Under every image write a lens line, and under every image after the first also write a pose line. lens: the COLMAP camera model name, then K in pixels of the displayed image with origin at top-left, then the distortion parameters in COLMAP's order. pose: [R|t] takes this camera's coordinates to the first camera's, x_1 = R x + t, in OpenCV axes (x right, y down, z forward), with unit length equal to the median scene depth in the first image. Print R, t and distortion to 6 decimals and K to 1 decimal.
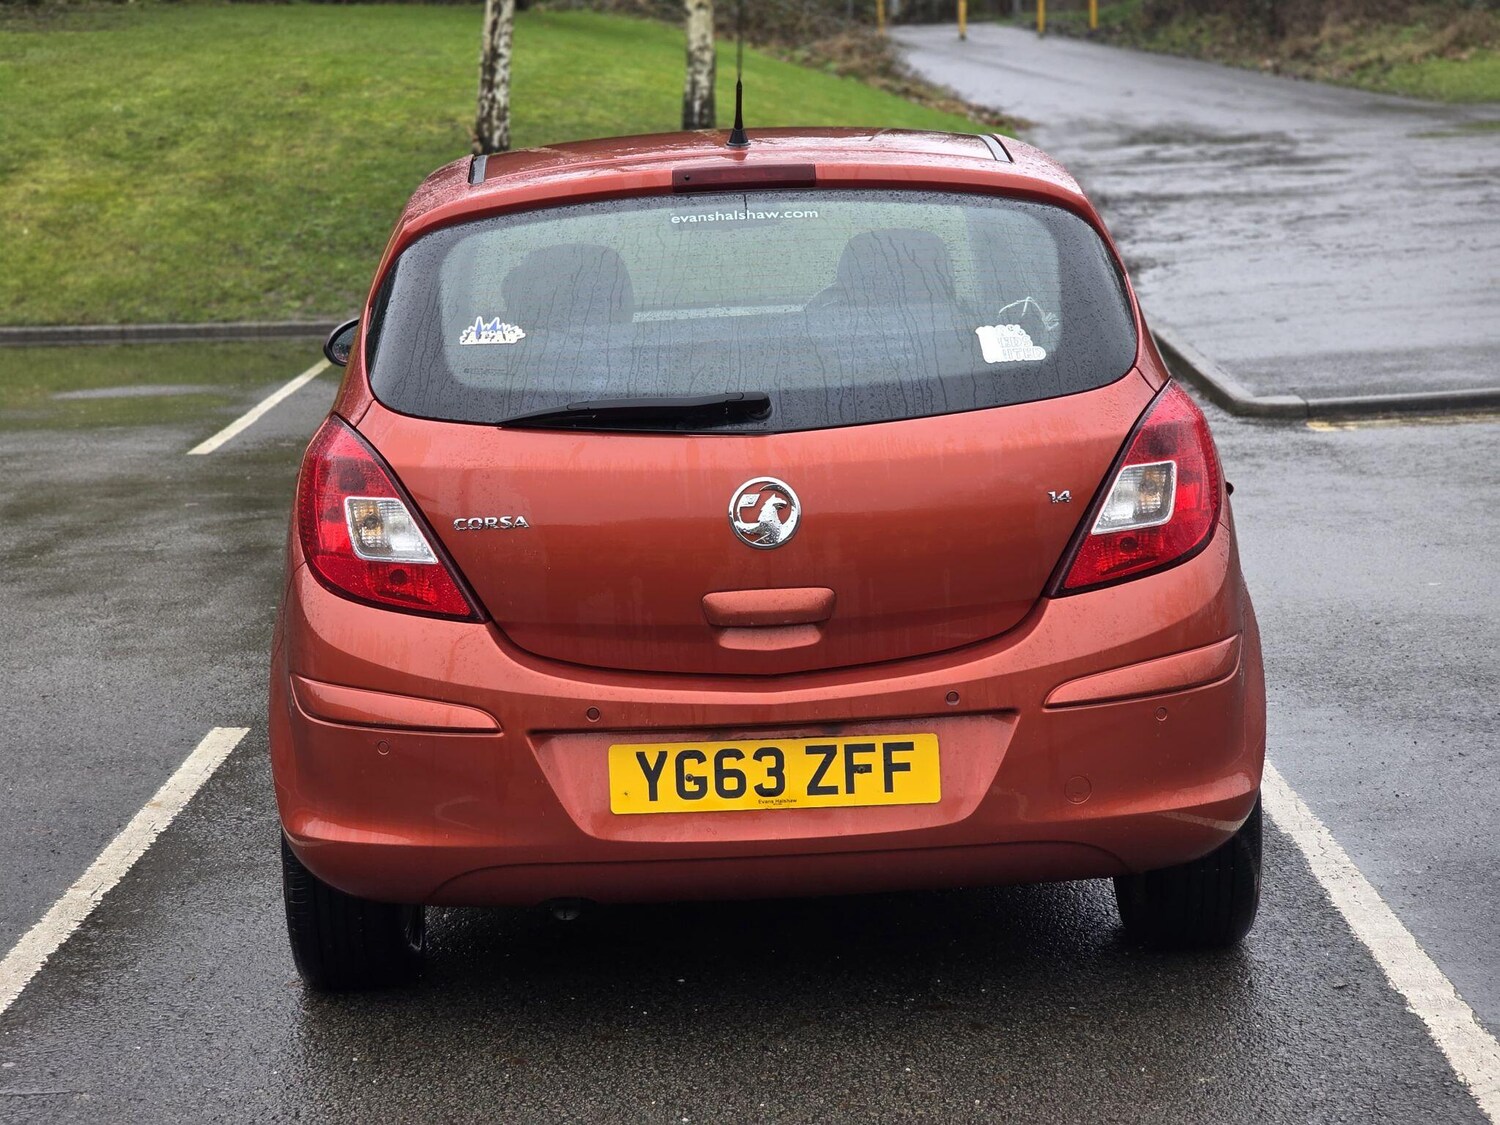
lens RADIAL K [[2760.0, 0, 751.2], [0, 2760.0, 545.6], [0, 0, 1]] dist [-0.085857, 0.993079]
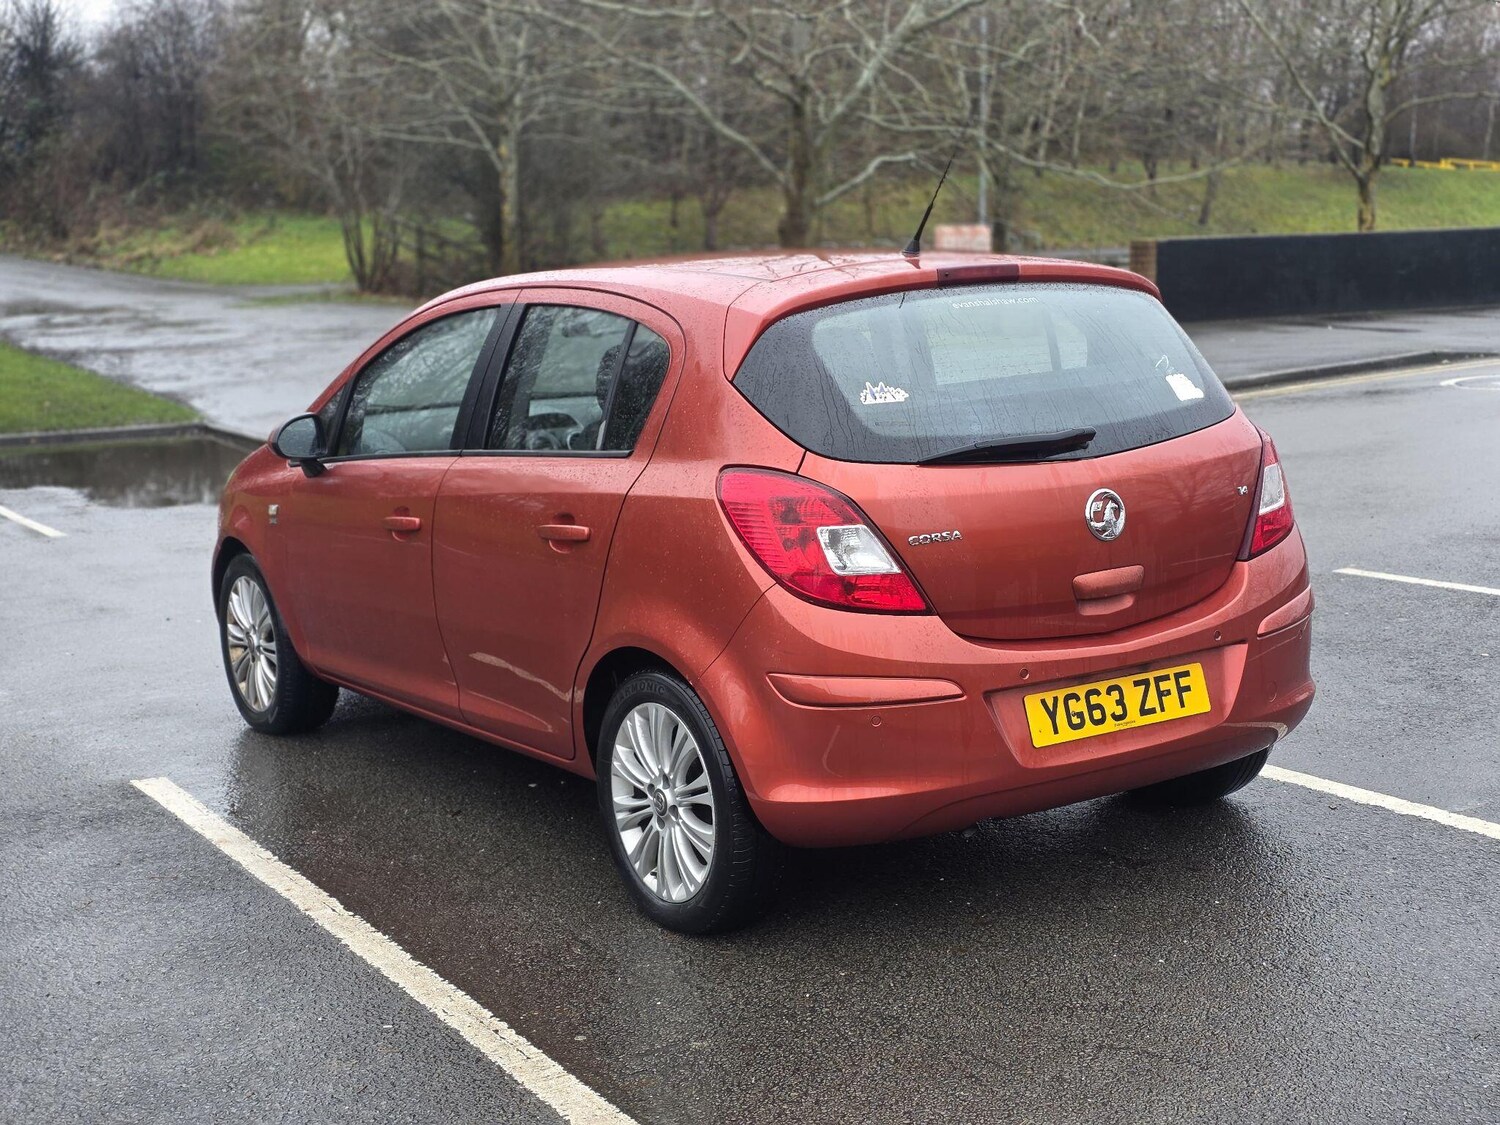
lens RADIAL K [[1939.1, 0, 760.5], [0, 1939.1, 576.8], [0, 0, 1]] dist [0.171409, -0.444489]
pose [[0.852814, -0.085051, 0.515242, -0.634451], [0.092037, 0.995683, 0.012020, -0.008316], [-0.514040, 0.037170, 0.856961, 0.254053]]
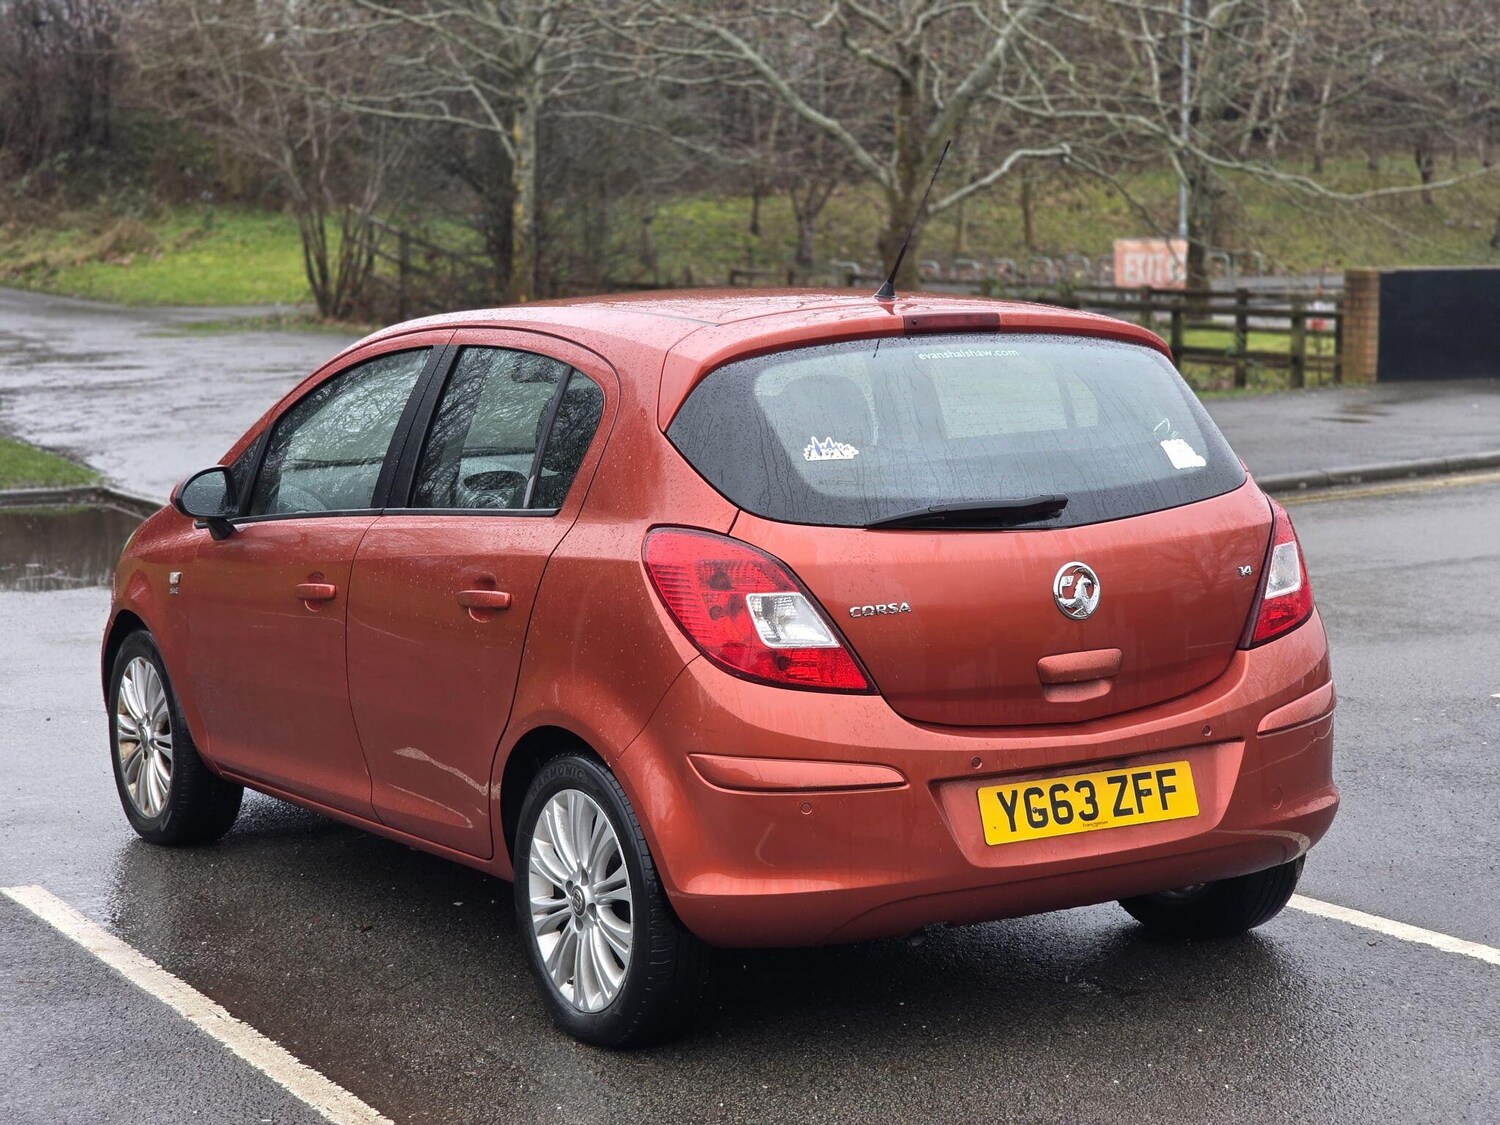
lens RADIAL K [[2760.0, 0, 751.2], [0, 2760.0, 545.6], [0, 0, 1]] dist [-0.085857, 0.993079]
pose [[0.876363, -0.032106, 0.480580, -0.707074], [0.067185, 0.996170, -0.055964, 0.027105], [-0.476943, 0.081332, 0.875163, -0.015899]]
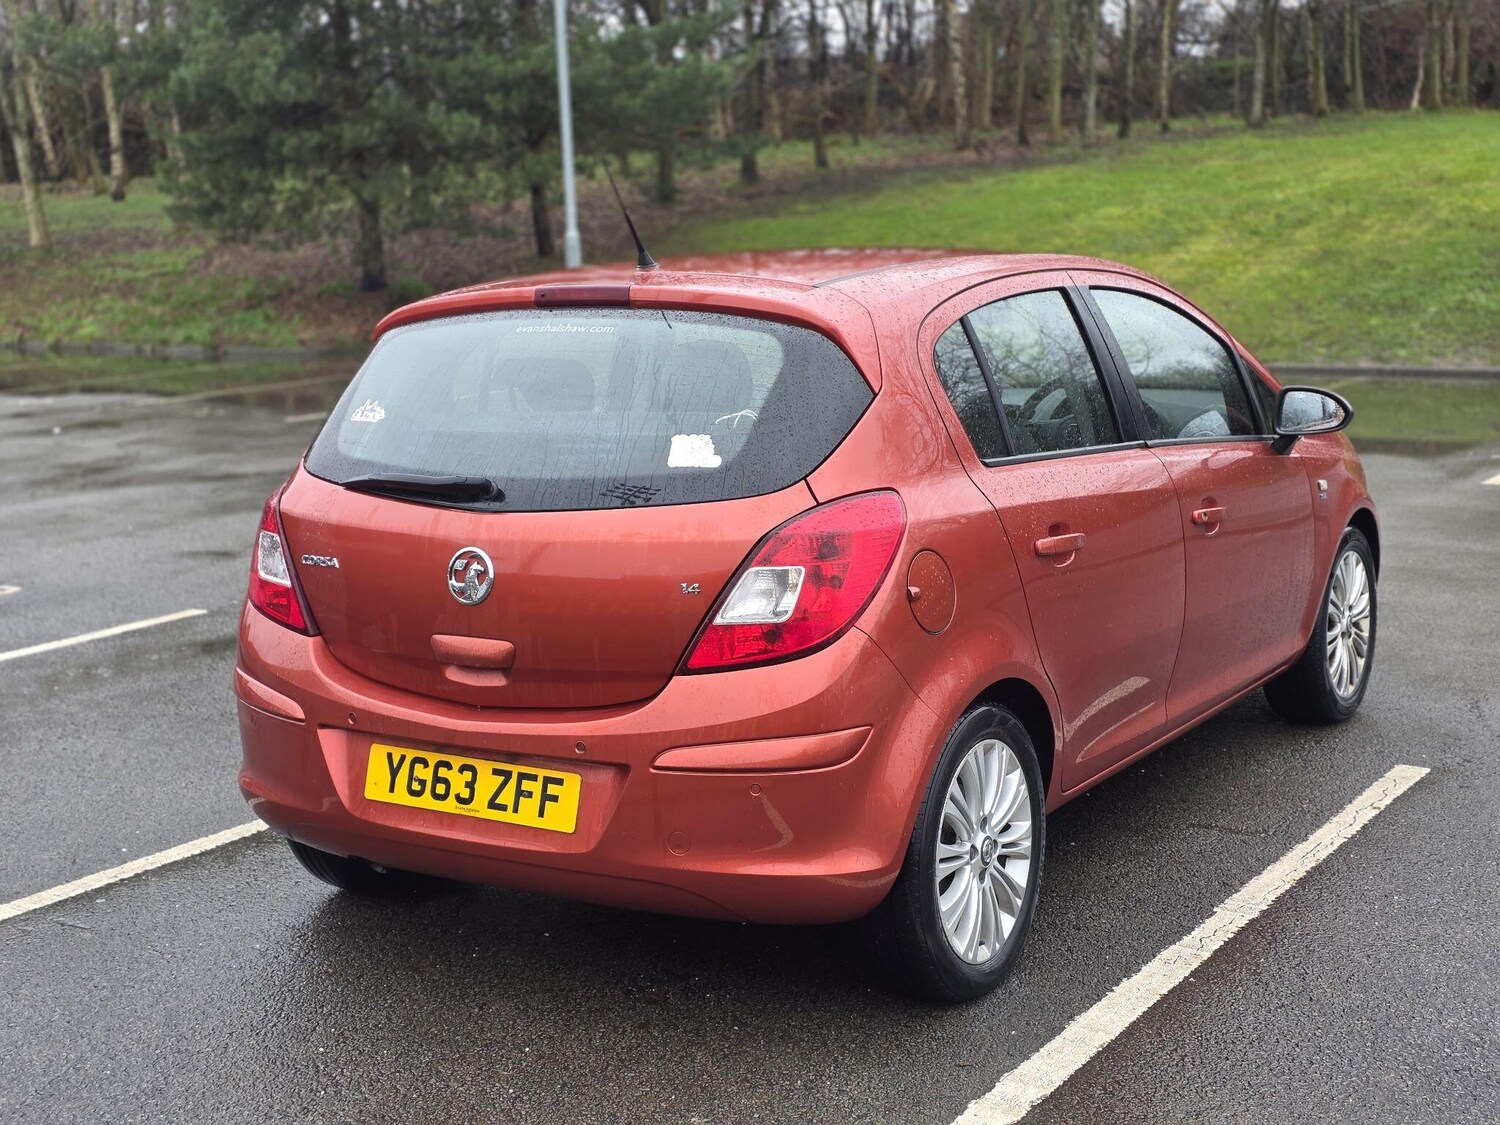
lens RADIAL K [[1939.1, 0, 760.5], [0, 1939.1, 576.8], [0, 0, 1]] dist [0.171409, -0.444489]
pose [[0.833579, 0.106602, -0.542016, 0.574370], [-0.086096, 0.994284, 0.063143, -0.076094], [0.545649, -0.005969, 0.837993, 0.338080]]
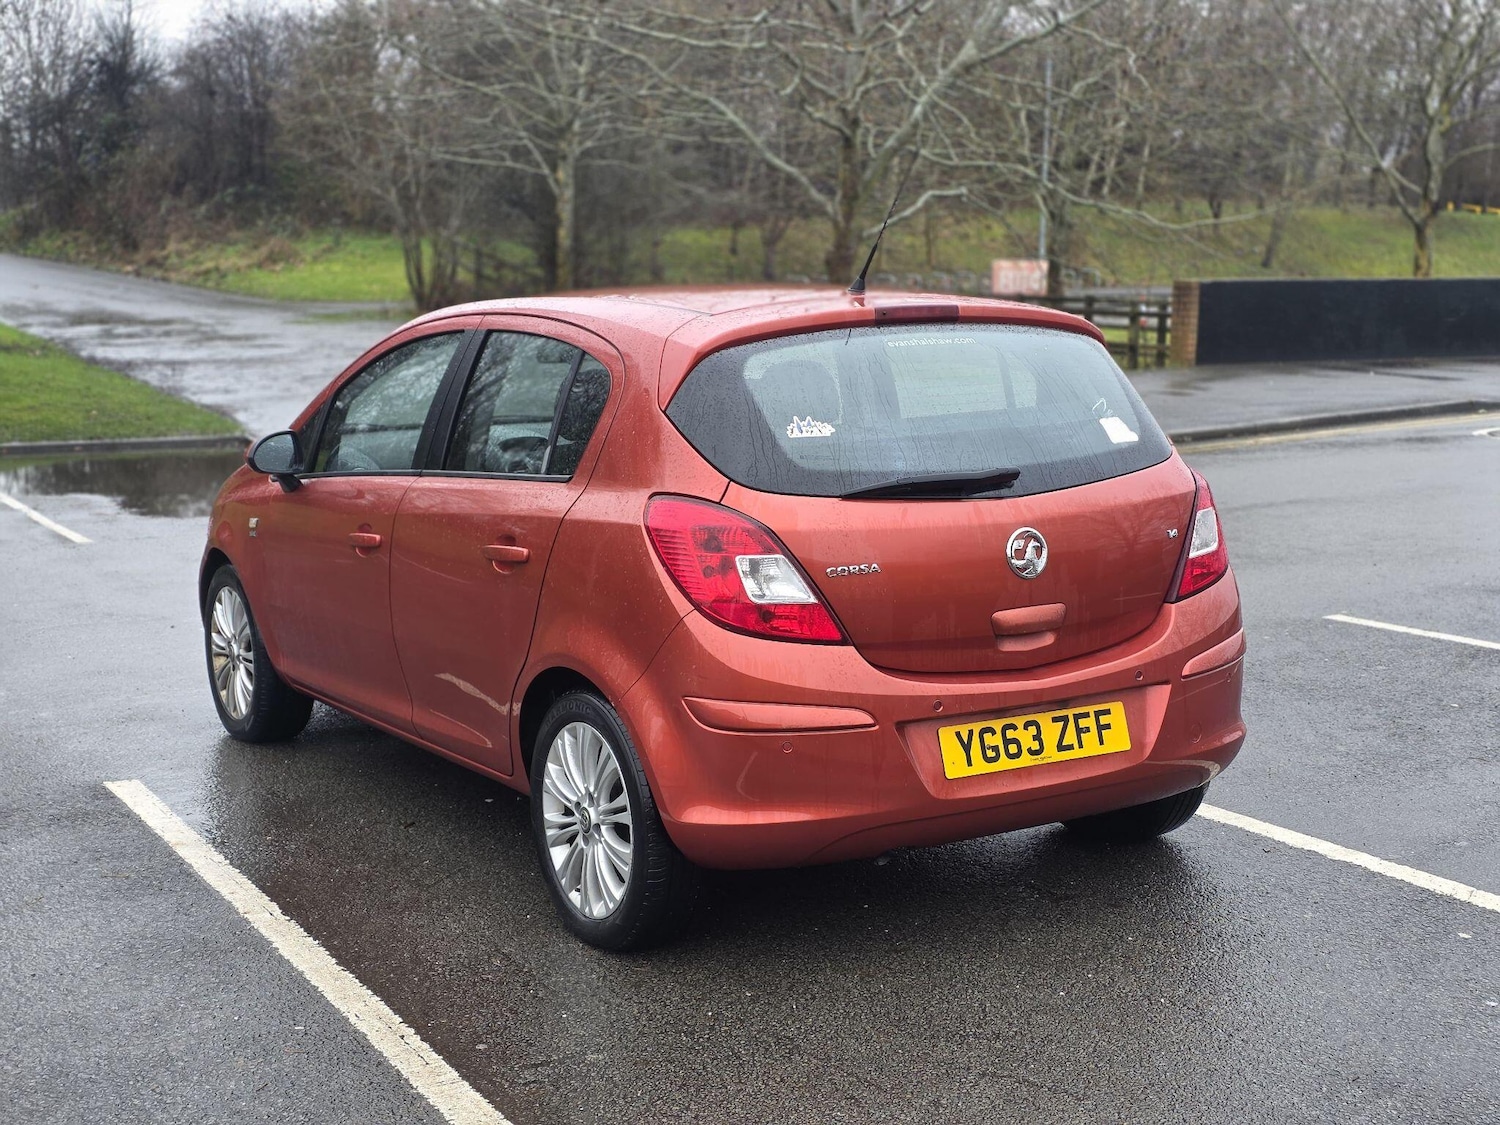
lens RADIAL K [[1936.4, 0, 744.1], [0, 1936.4, 581.4], [0, 0, 1]] dist [0.180279, -0.496338]
pose [[0.872814, -0.051227, 0.485358, -0.590674], [0.059886, 0.998203, -0.002337, -0.003525], [-0.484365, 0.031105, 0.874313, 0.204852]]
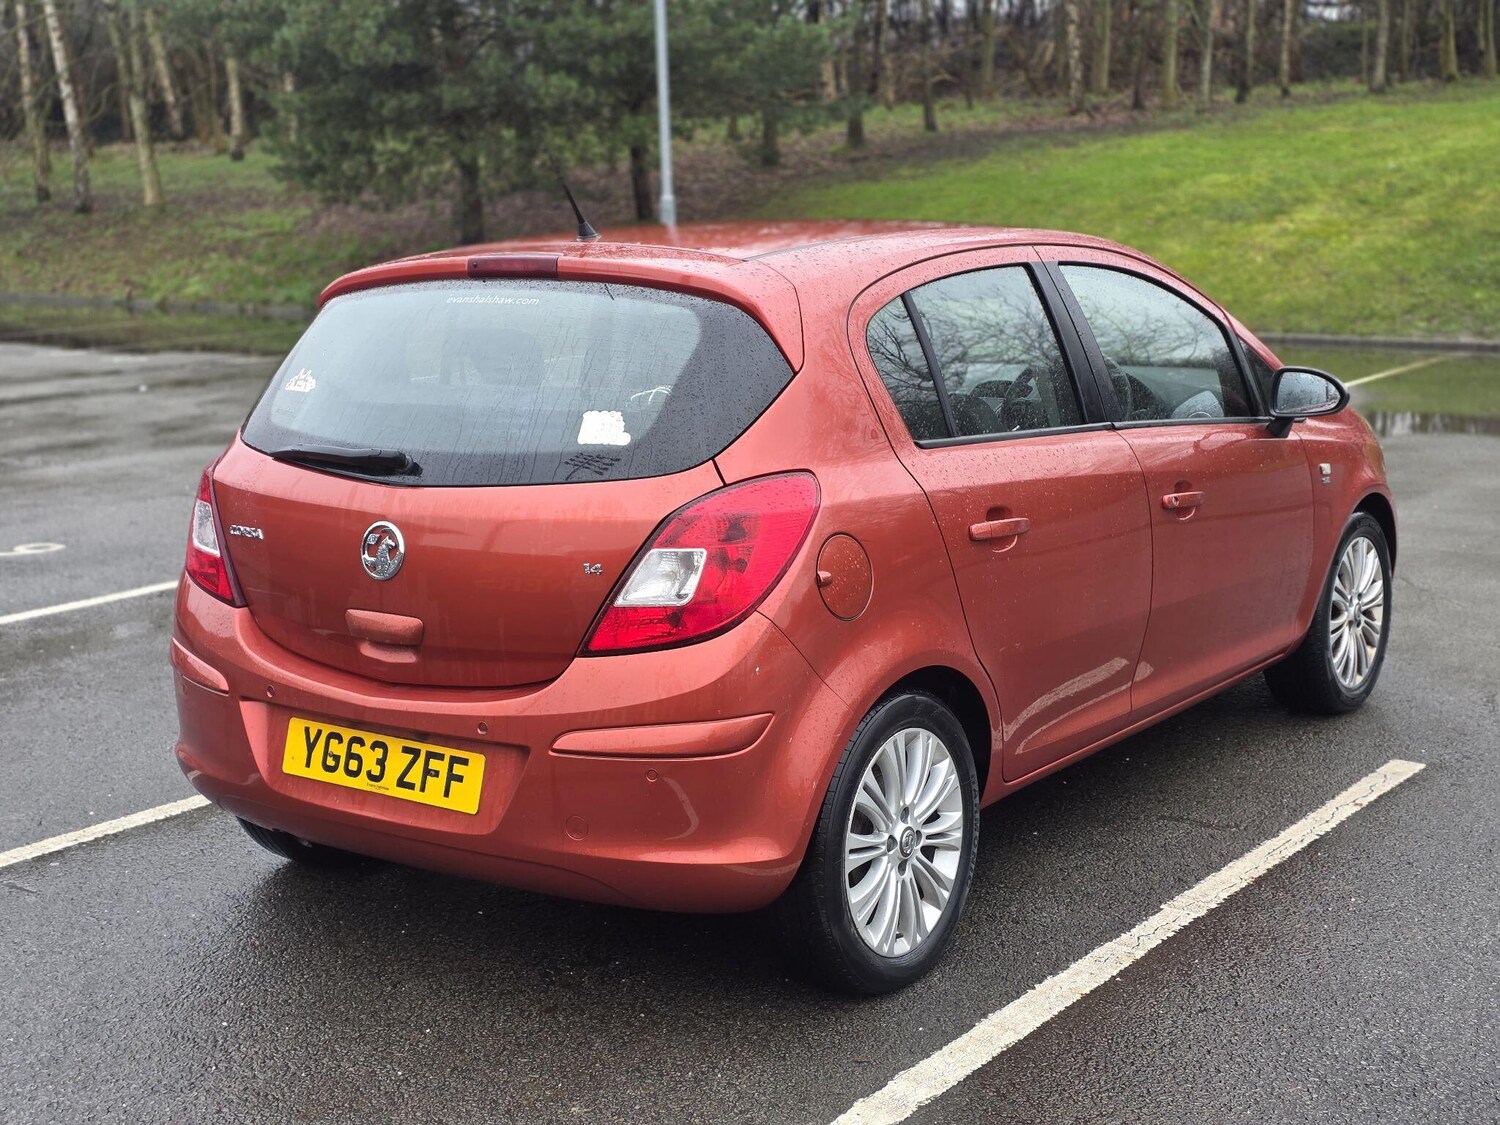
lens RADIAL K [[1944.8, 0, 768.8], [0, 1944.8, 572.6], [0, 0, 1]] dist [0.168424, -0.432393]
pose [[0.799060, 0.131211, -0.586759, 0.636854], [-0.101234, 0.991326, 0.083817, -0.090104], [0.592667, -0.007575, 0.805412, 0.401661]]
